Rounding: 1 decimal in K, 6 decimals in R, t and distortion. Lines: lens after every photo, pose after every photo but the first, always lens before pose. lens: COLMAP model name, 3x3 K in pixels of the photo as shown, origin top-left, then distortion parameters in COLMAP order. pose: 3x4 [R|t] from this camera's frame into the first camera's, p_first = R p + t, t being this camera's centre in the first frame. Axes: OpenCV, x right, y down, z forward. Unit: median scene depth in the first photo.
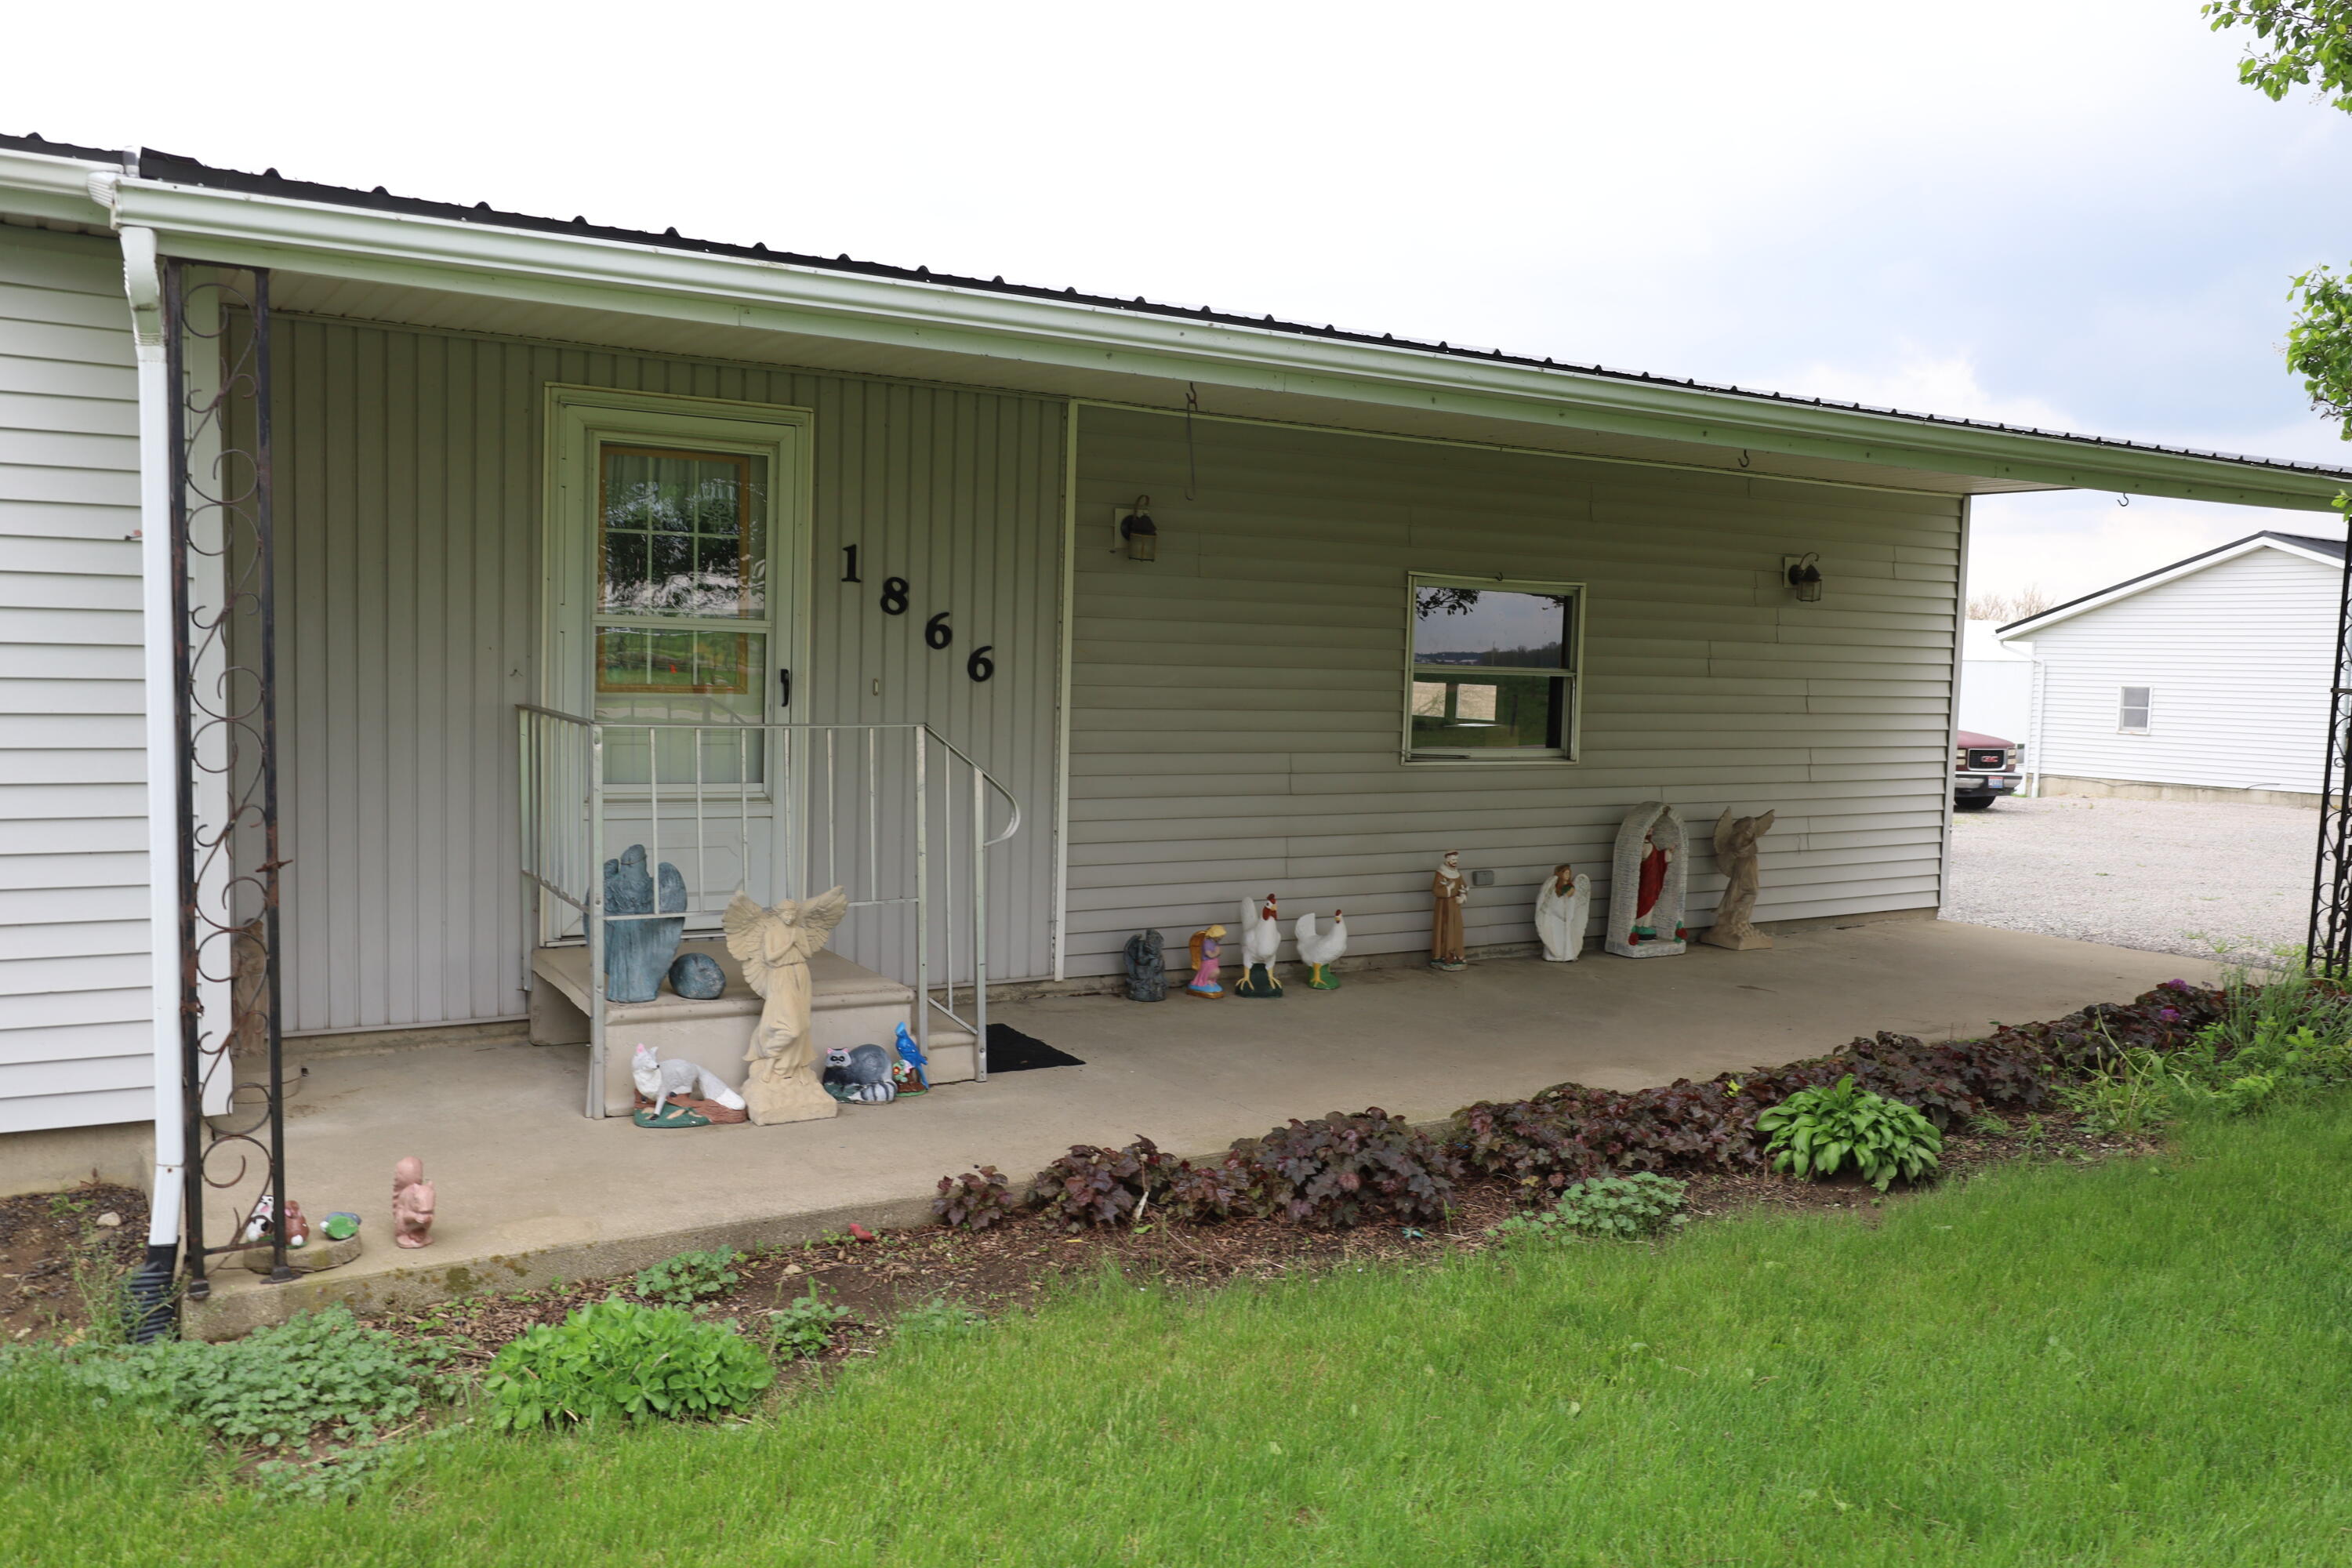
lens RADIAL K [[1880.1, 0, 1176.0], [0, 1880.1, 784.0], [0, 0, 1]] dist [-0.008471, 0.003042]
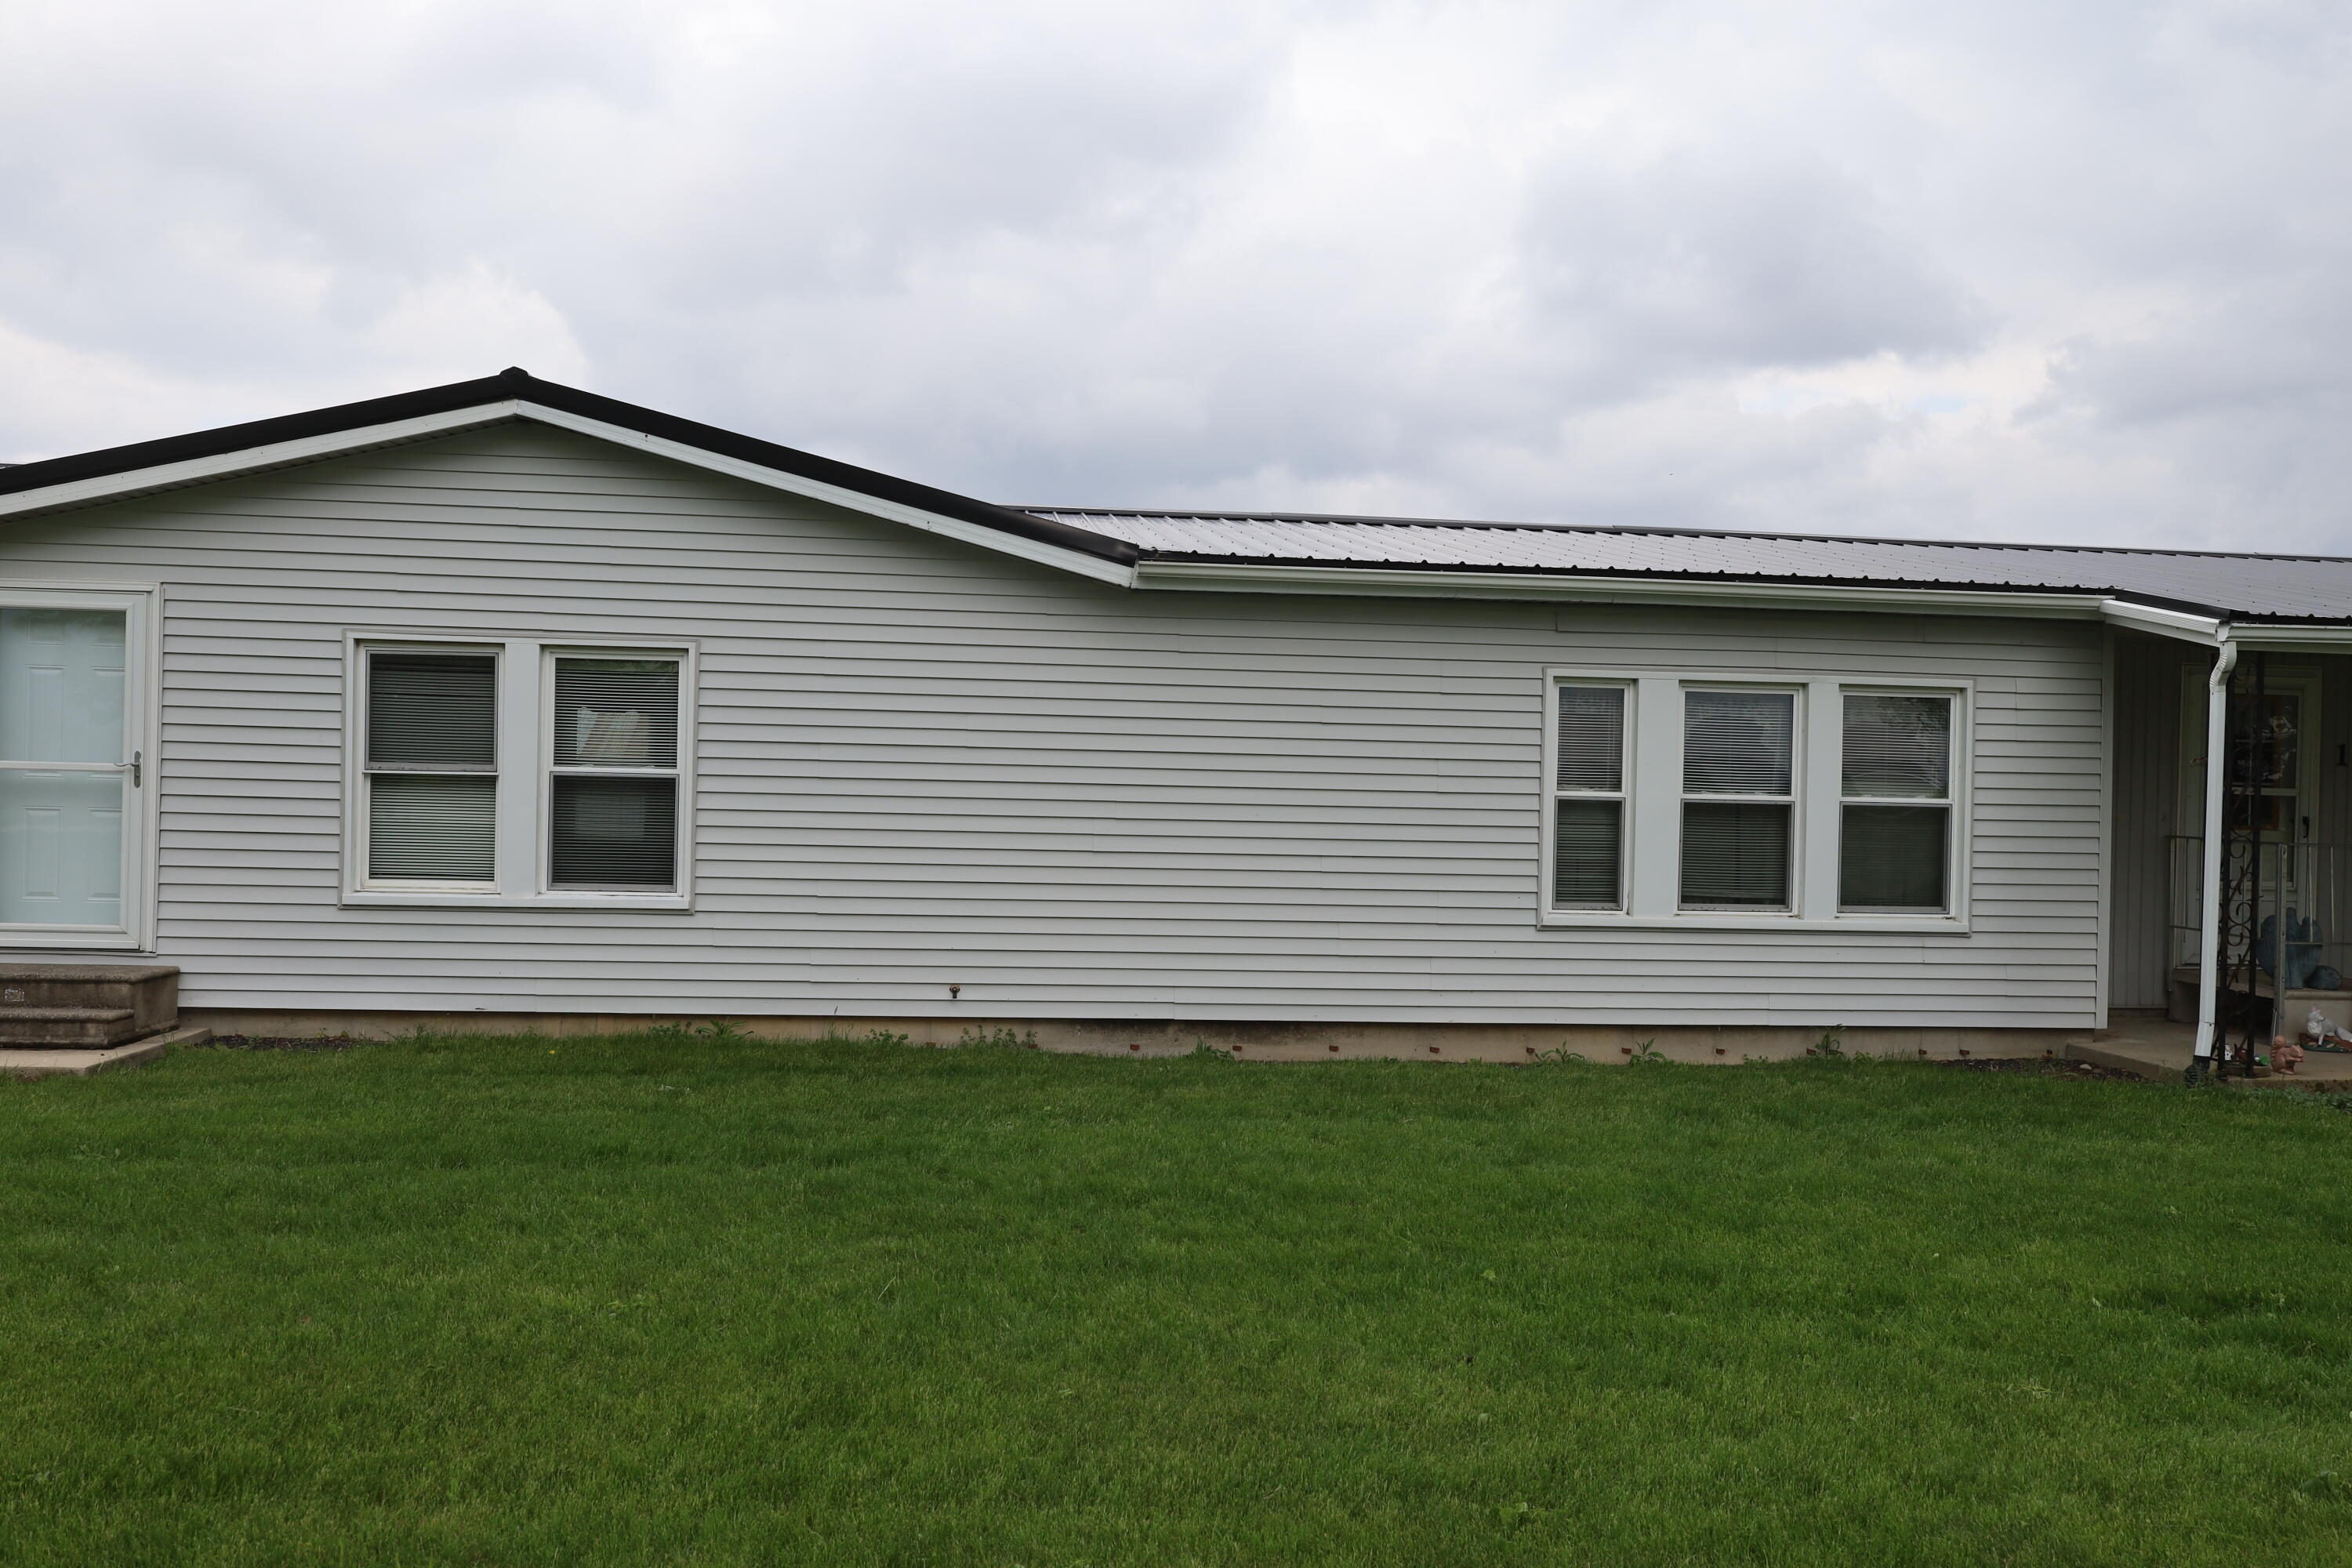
lens RADIAL K [[1880.1, 0, 1176.0], [0, 1880.1, 784.0], [0, 0, 1]] dist [-0.008471, 0.003042]
pose [[0.902785, -0.006719, -0.430040, -0.363965], [-0.029262, 0.996602, -0.077000, 0.064567], [0.429095, 0.082099, 0.899520, -0.912223]]
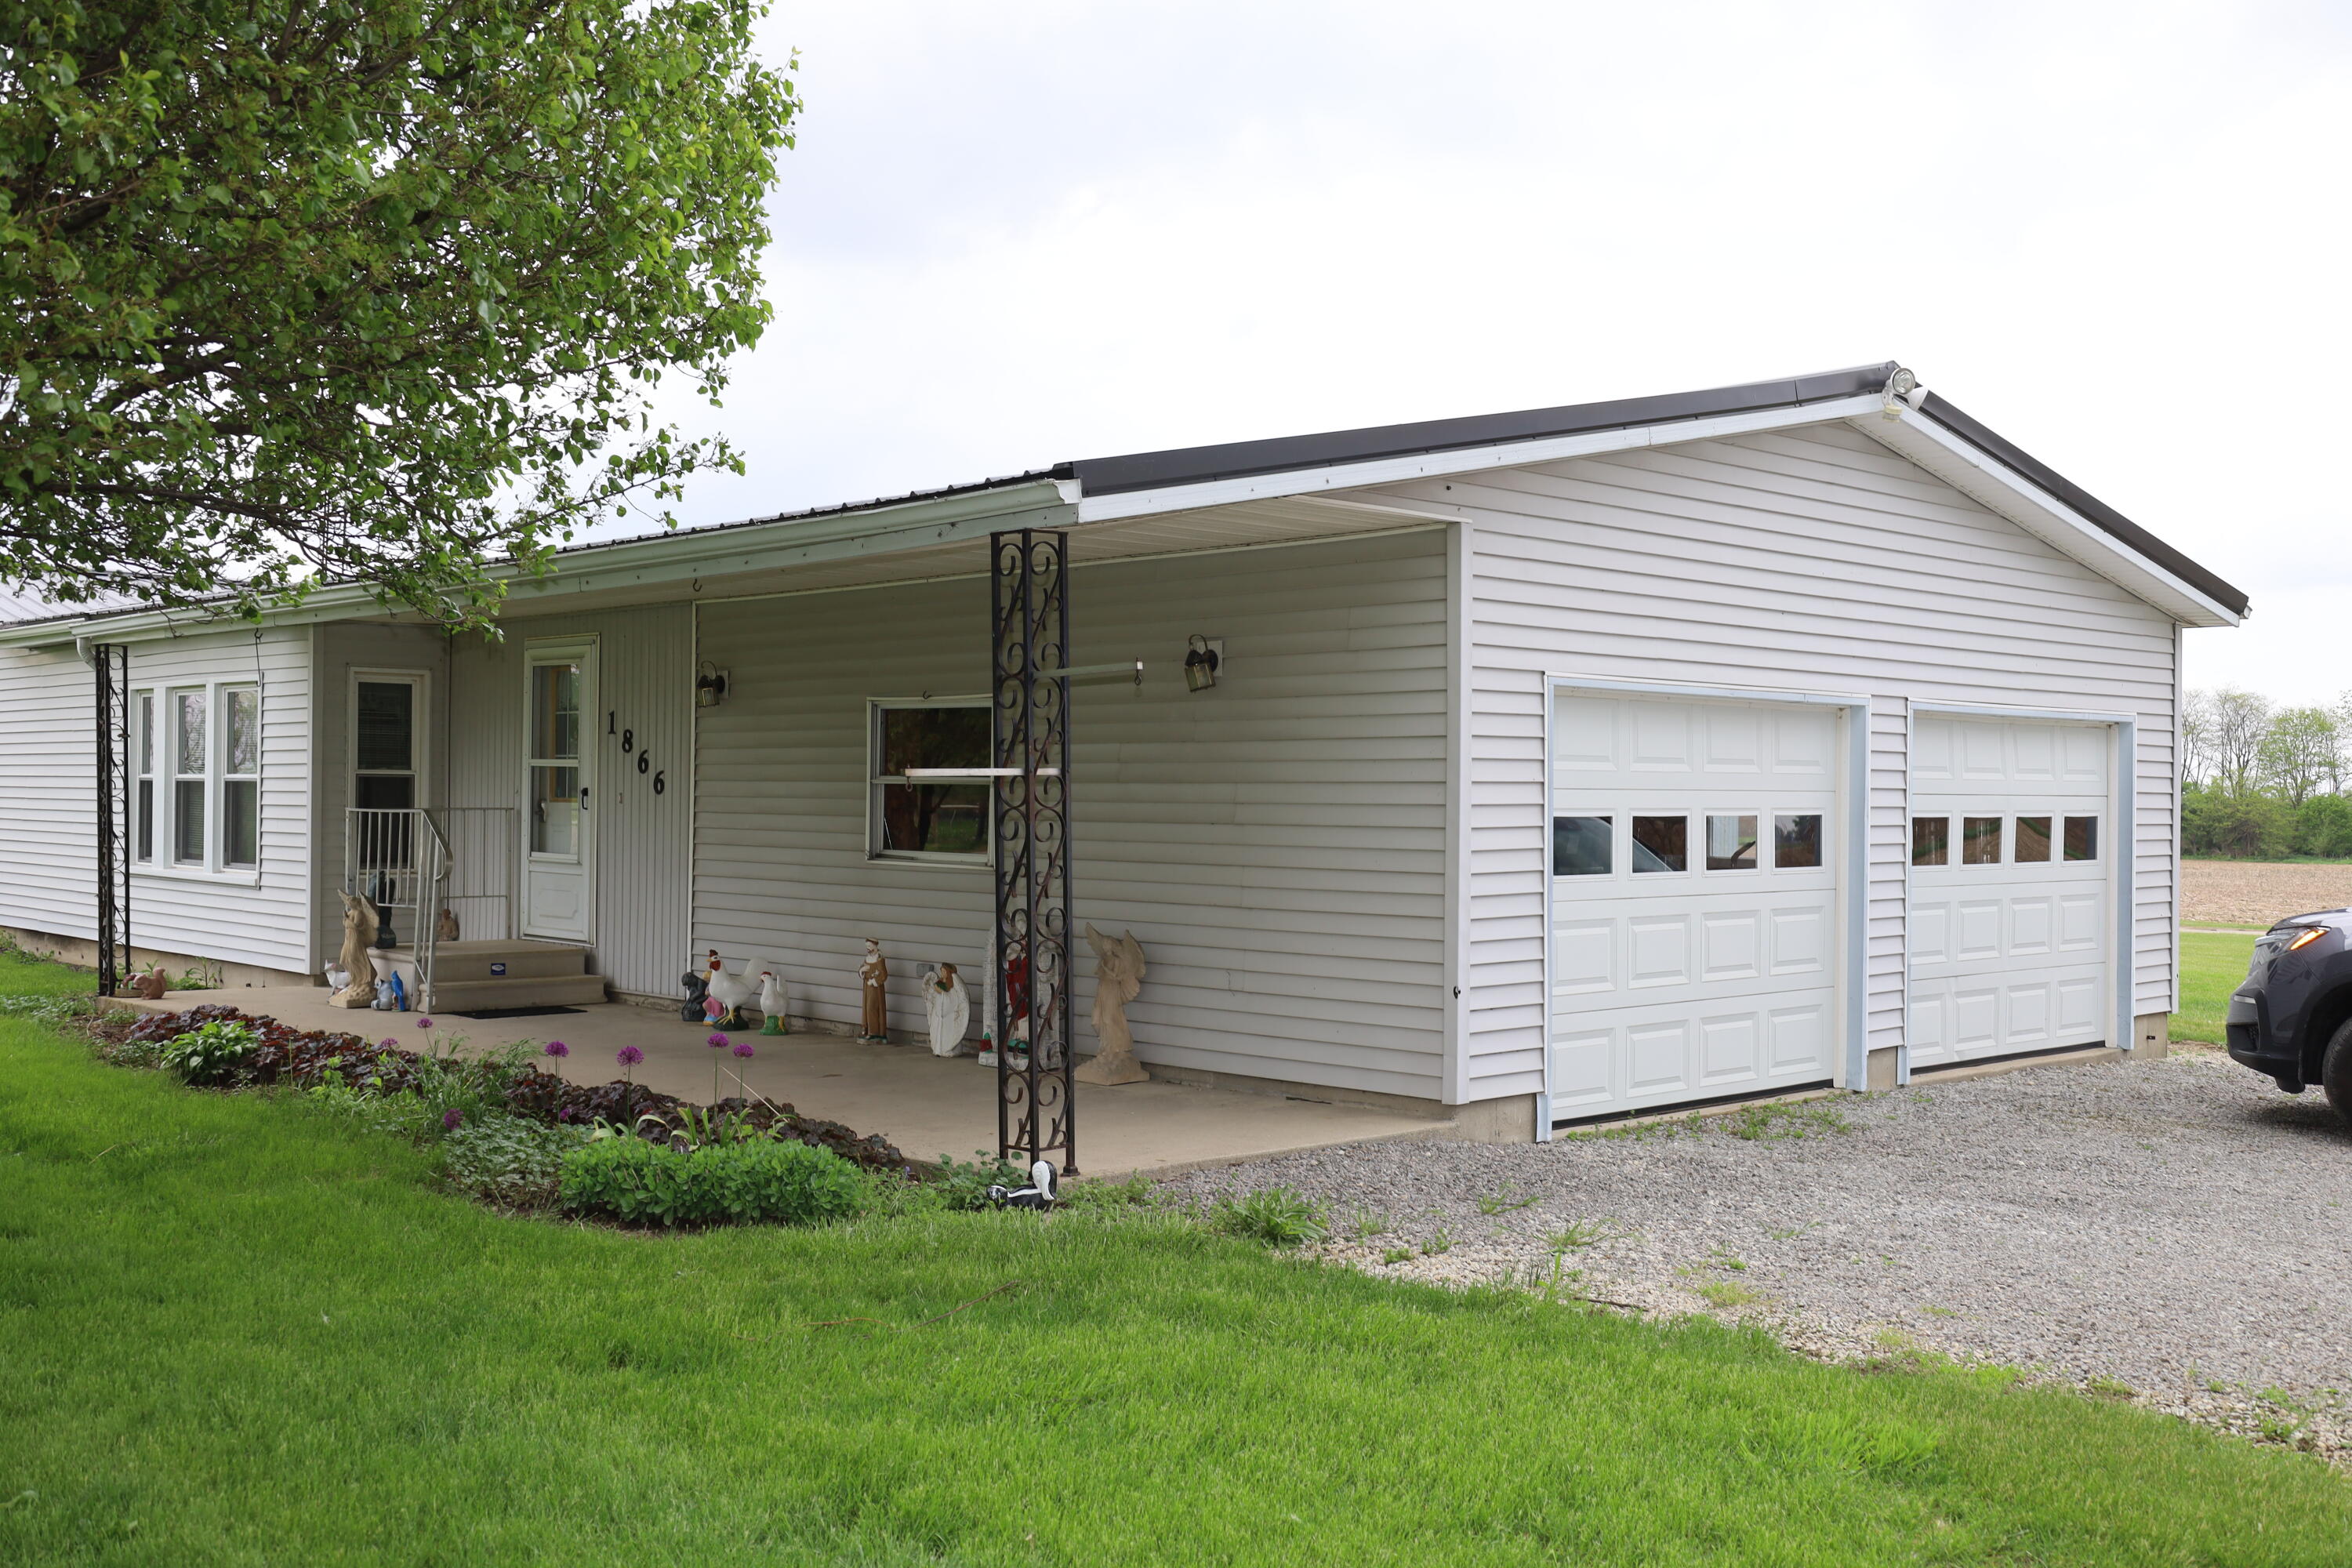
lens RADIAL K [[2231.0, 0, 1176.0], [0, 2231.0, 784.0], [0, 0, 1]] dist [-0.007524, -0.002498]
pose [[0.206609, -0.025316, -0.978096, 1.678552], [-0.066582, 0.996984, -0.039870, -0.018124], [0.976155, 0.073361, 0.204301, 1.002251]]
